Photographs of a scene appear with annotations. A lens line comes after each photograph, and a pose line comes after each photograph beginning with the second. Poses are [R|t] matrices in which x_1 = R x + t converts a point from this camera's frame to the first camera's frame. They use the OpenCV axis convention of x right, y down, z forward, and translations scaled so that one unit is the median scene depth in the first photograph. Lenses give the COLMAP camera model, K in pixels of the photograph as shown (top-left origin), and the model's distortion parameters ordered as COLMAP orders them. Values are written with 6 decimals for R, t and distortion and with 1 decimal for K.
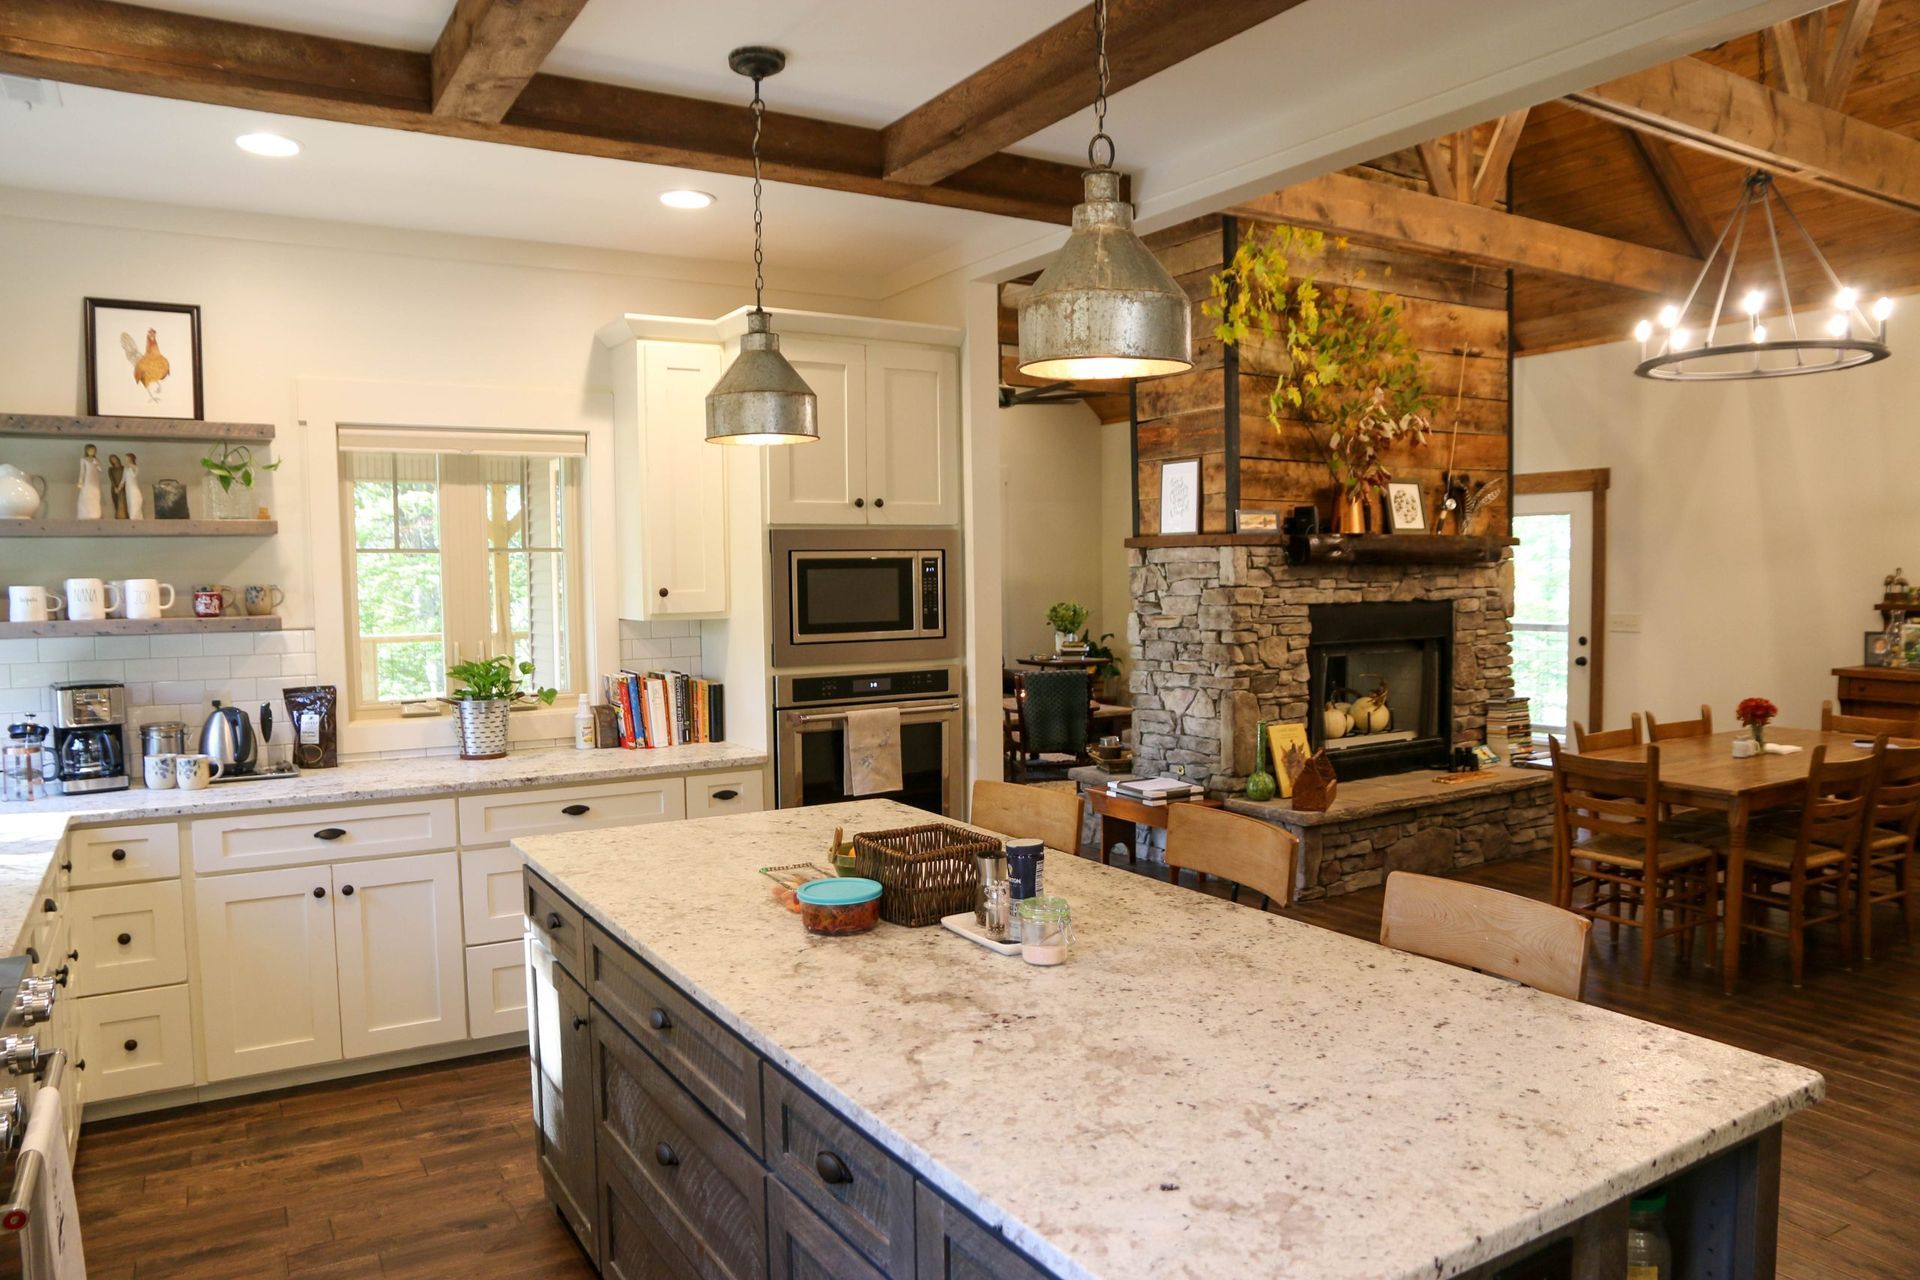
lens RADIAL K [[1328.8, 0, 930.2], [0, 1328.8, 666.9], [0, 0, 1]] dist [-0.122906, 0.075936]
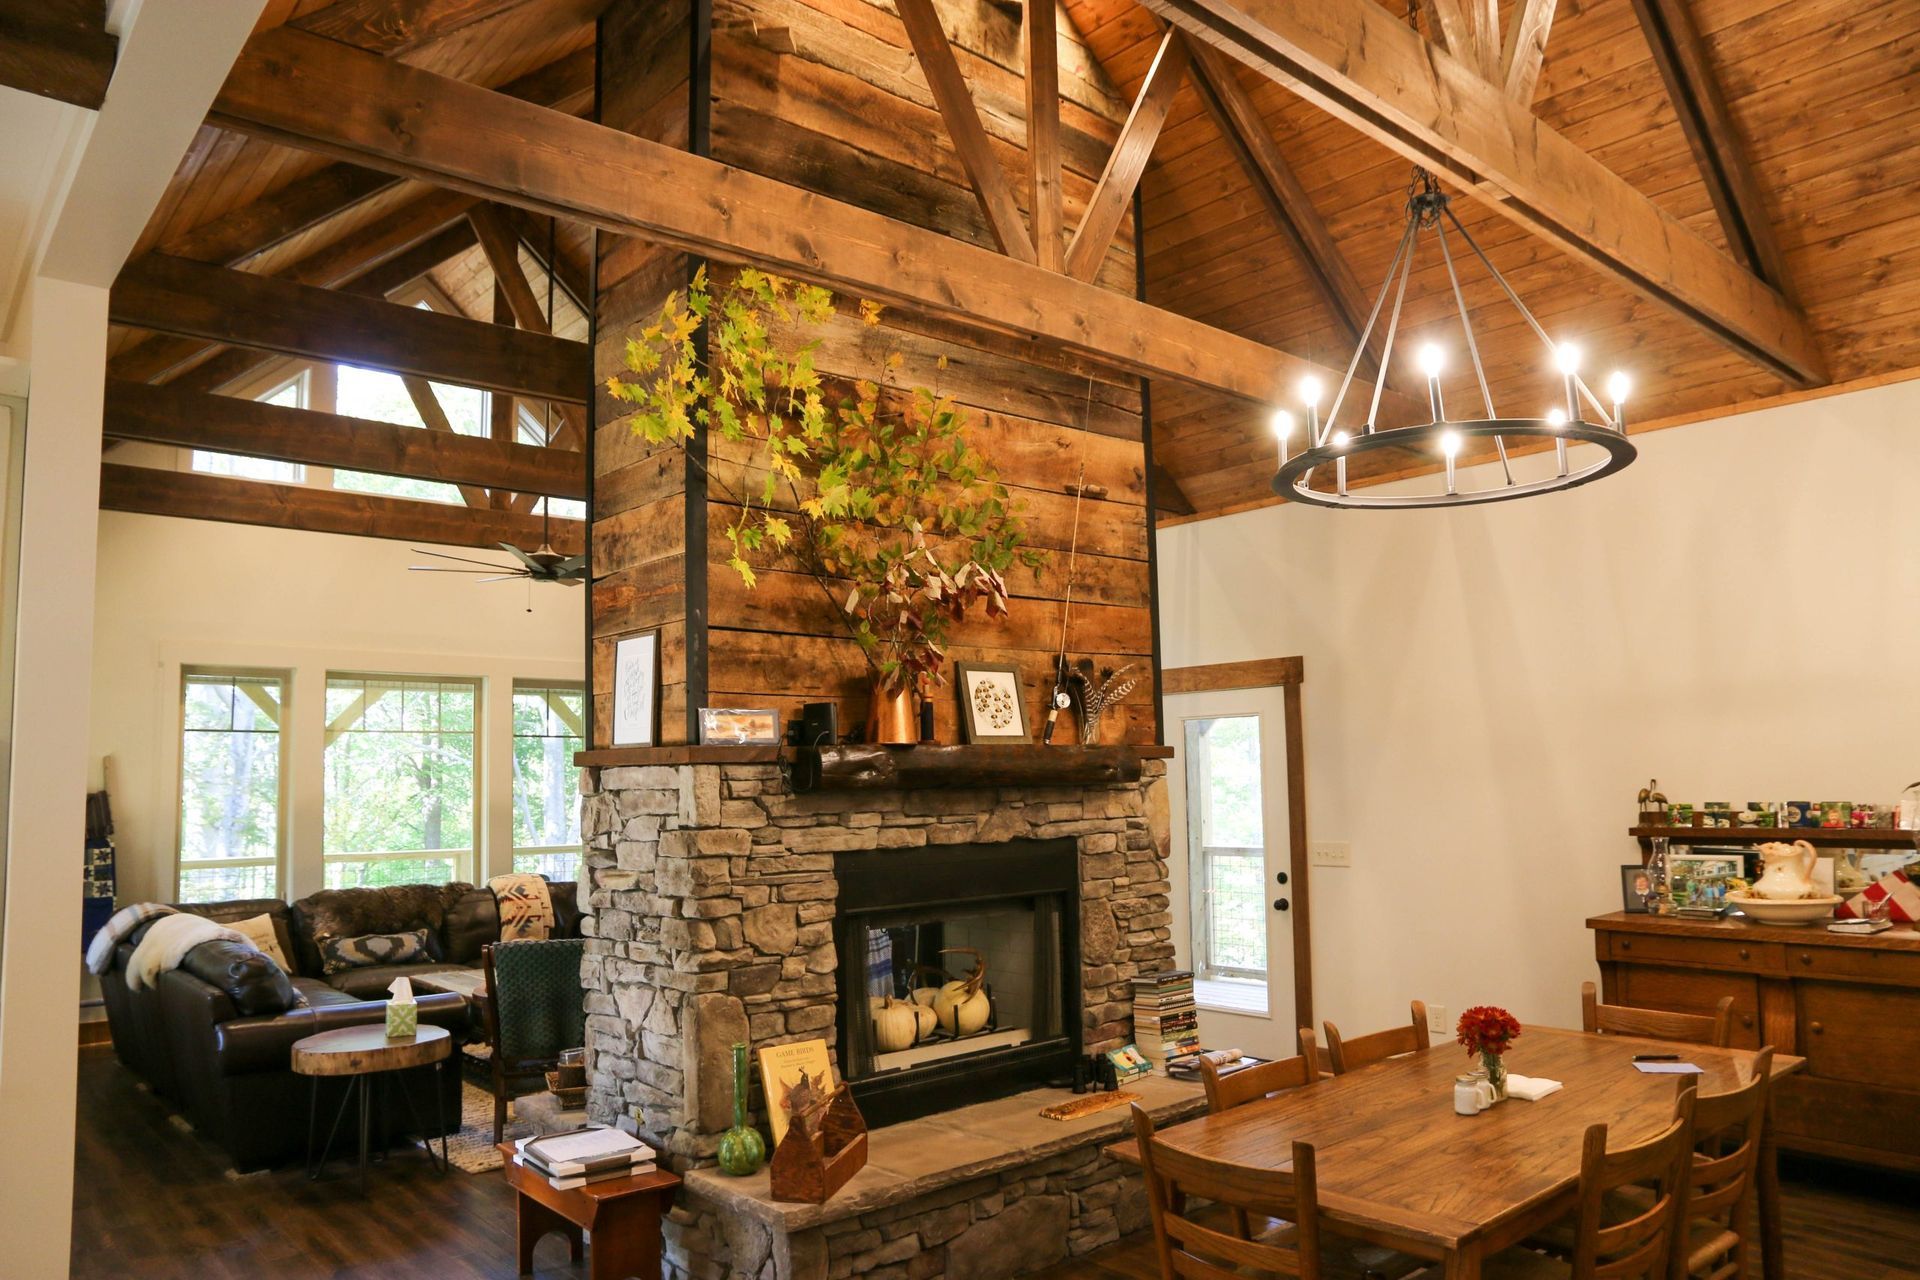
lens RADIAL K [[1328.8, 0, 949.1], [0, 1328.8, 645.2], [0, 0, 1]] dist [-0.122906, 0.075936]
pose [[0.984516, 0.012336, 0.174862, 0.221818], [0.018096, 0.985040, -0.171373, -0.034258], [-0.174360, 0.171884, 0.969564, 0.326006]]
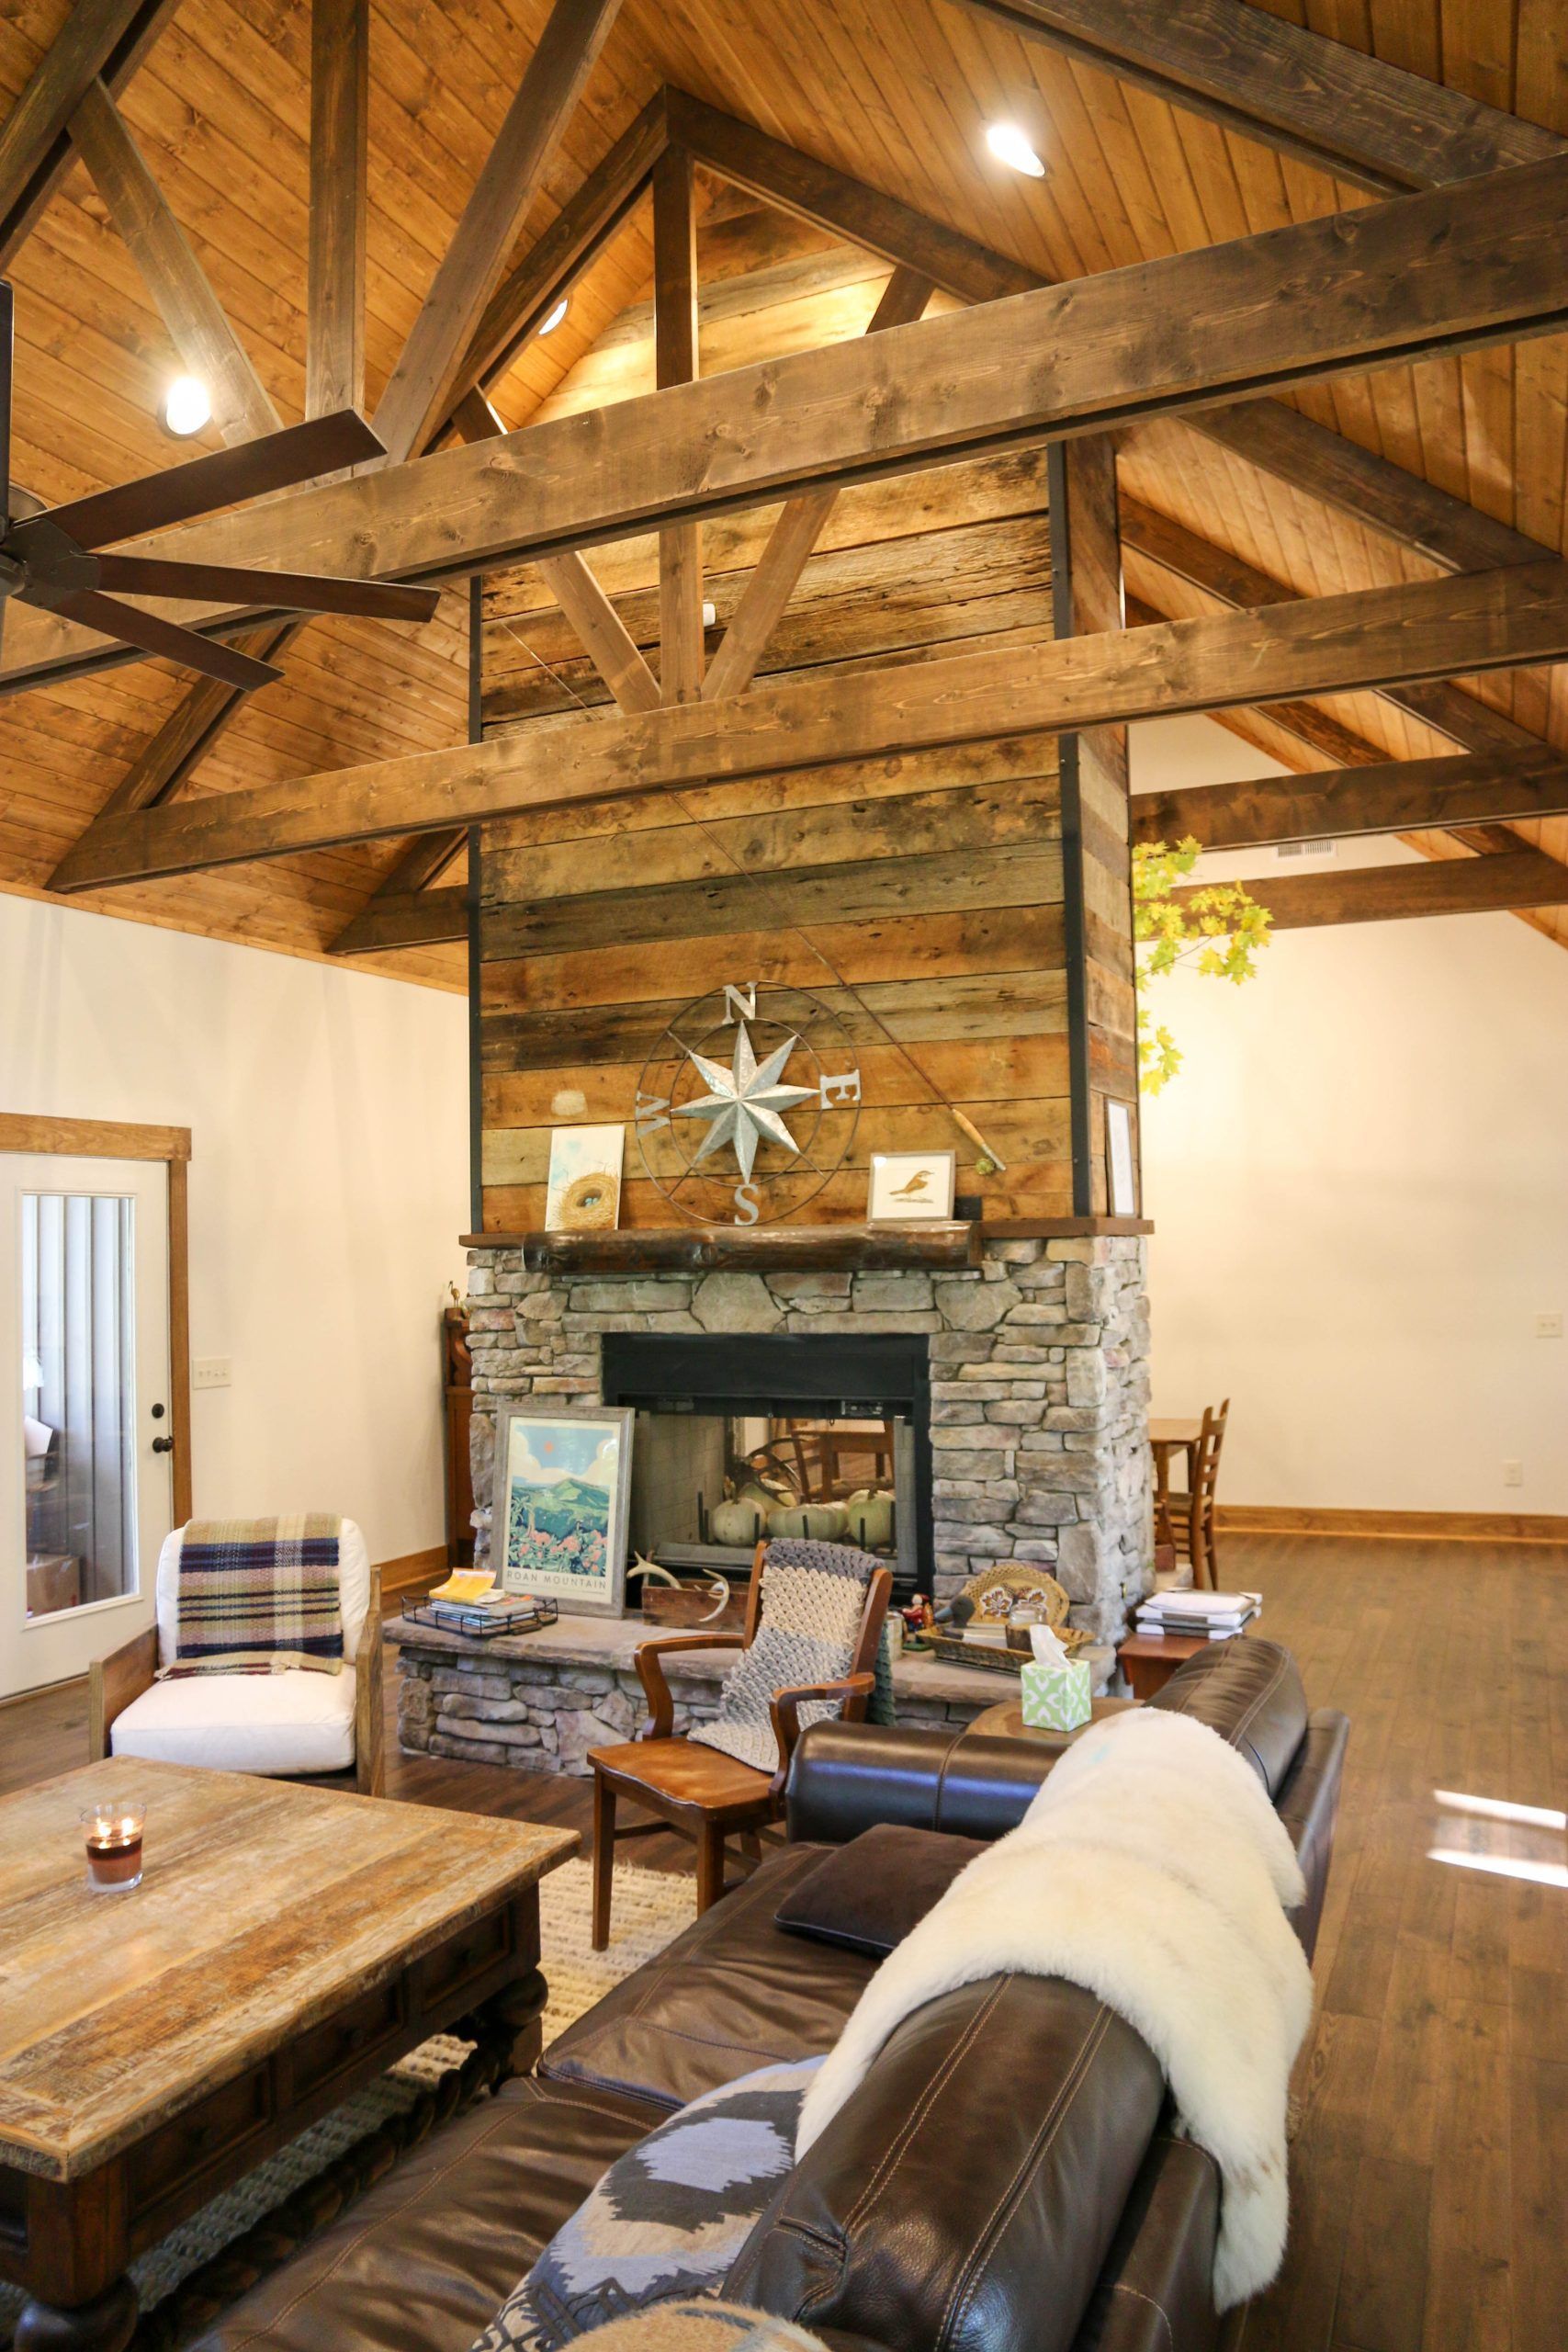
lens RADIAL K [[1627.6, 0, 780.1], [0, 1627.6, 1175.9], [0, 0, 1]] dist [-0.122906, 0.075936]
pose [[-0.571466, 0.059193, 0.818488, -0.351350], [0.088525, 0.996021, -0.010224, -0.124464], [-0.815837, 0.066614, -0.574432, 1.553033]]
